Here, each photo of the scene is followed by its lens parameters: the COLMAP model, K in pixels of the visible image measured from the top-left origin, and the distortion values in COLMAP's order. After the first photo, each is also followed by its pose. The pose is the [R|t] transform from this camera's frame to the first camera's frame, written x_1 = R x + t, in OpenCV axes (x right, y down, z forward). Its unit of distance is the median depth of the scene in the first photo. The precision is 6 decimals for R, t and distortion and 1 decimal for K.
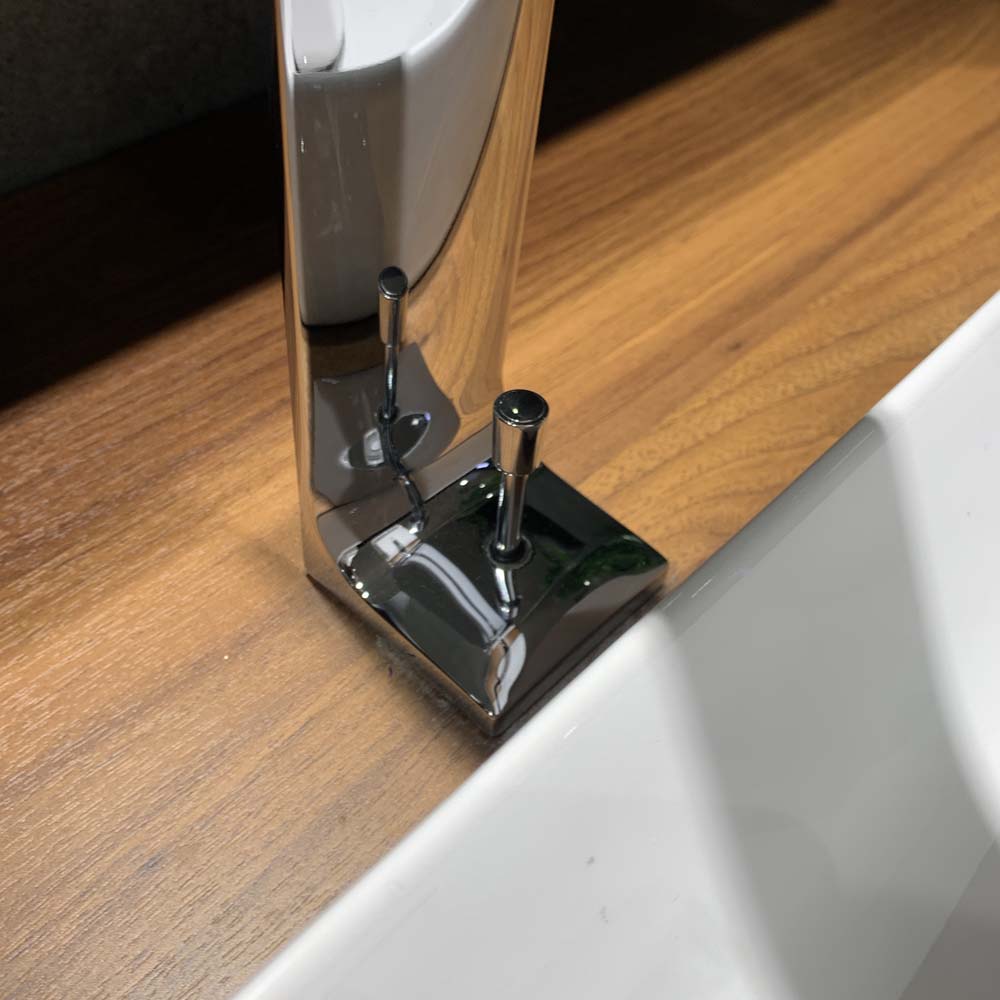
lens RADIAL K [[1061.3, 0, 503.3], [0, 1061.3, 463.9], [0, 0, 1]] dist [0.006742, -0.007870]
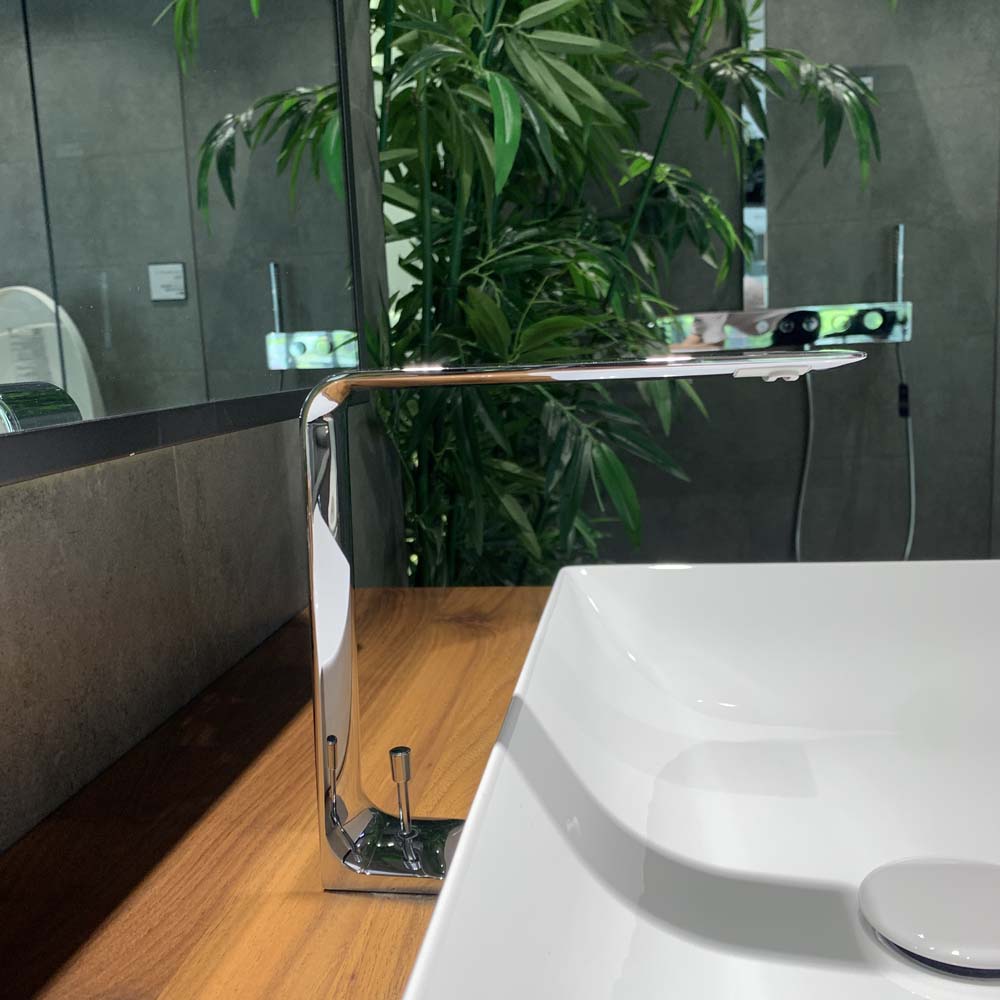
lens RADIAL K [[1064.0, 0, 500.0], [0, 1064.0, 500.0], [0, 0, 1]] dist [0.020004, -0.011559]
pose [[0.808071, -0.196838, 0.555227, -0.678829], [0.490777, 0.746256, -0.449710, 0.474977], [-0.325822, 0.635890, 0.699631, -0.781723]]
